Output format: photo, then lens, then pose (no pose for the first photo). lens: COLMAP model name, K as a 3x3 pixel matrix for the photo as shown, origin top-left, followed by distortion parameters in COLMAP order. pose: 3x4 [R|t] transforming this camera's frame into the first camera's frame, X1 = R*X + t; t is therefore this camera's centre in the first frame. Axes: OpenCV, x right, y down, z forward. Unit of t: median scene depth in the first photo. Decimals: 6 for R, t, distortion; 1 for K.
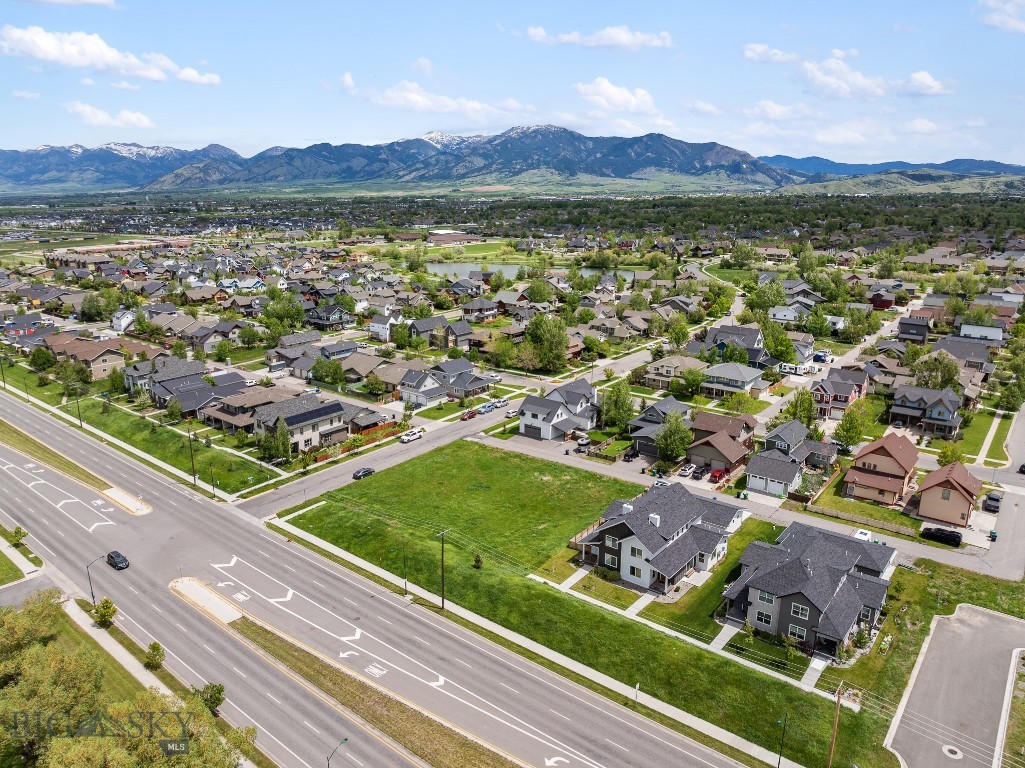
lens RADIAL K [[711.5, 0, 511.1], [0, 711.5, 383.6], [0, 0, 1]] dist [-0.038194, 0.001996]
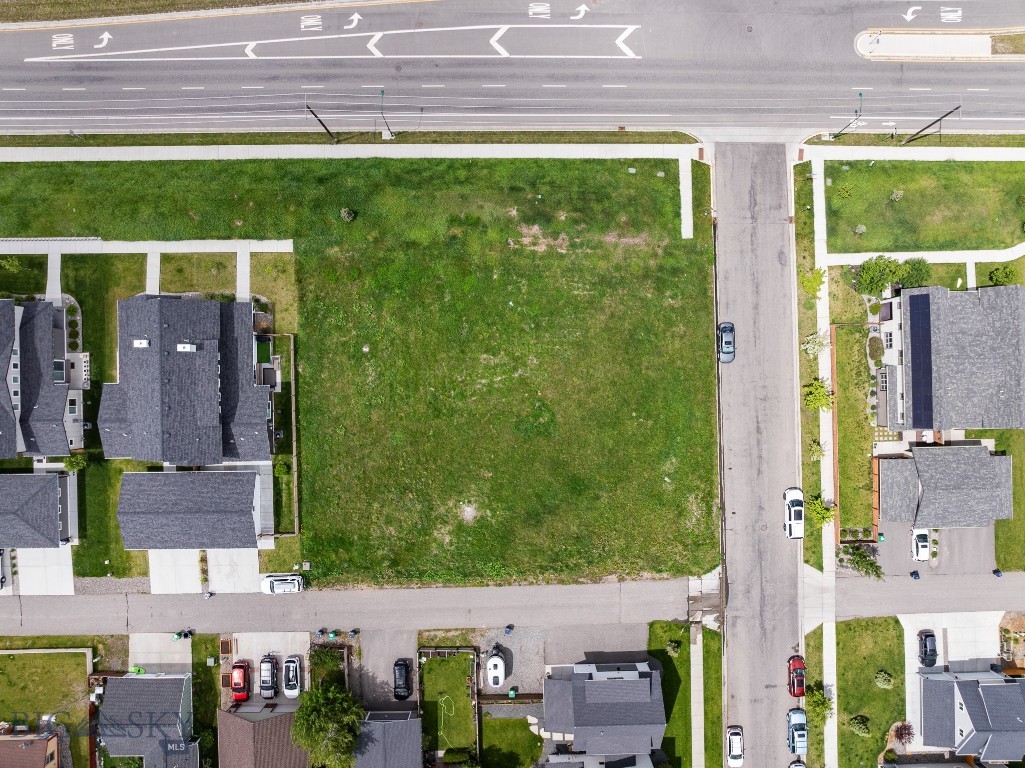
lens RADIAL K [[711.5, 0, 512.6], [0, 711.5, 387.6], [0, 0, 1]] dist [-0.038194, 0.001996]
pose [[-0.769795, 0.638291, 0.000690, -0.049293], [-0.169456, -0.205410, 0.963894, -0.438176], [0.615387, 0.741884, 0.266286, 0.795178]]
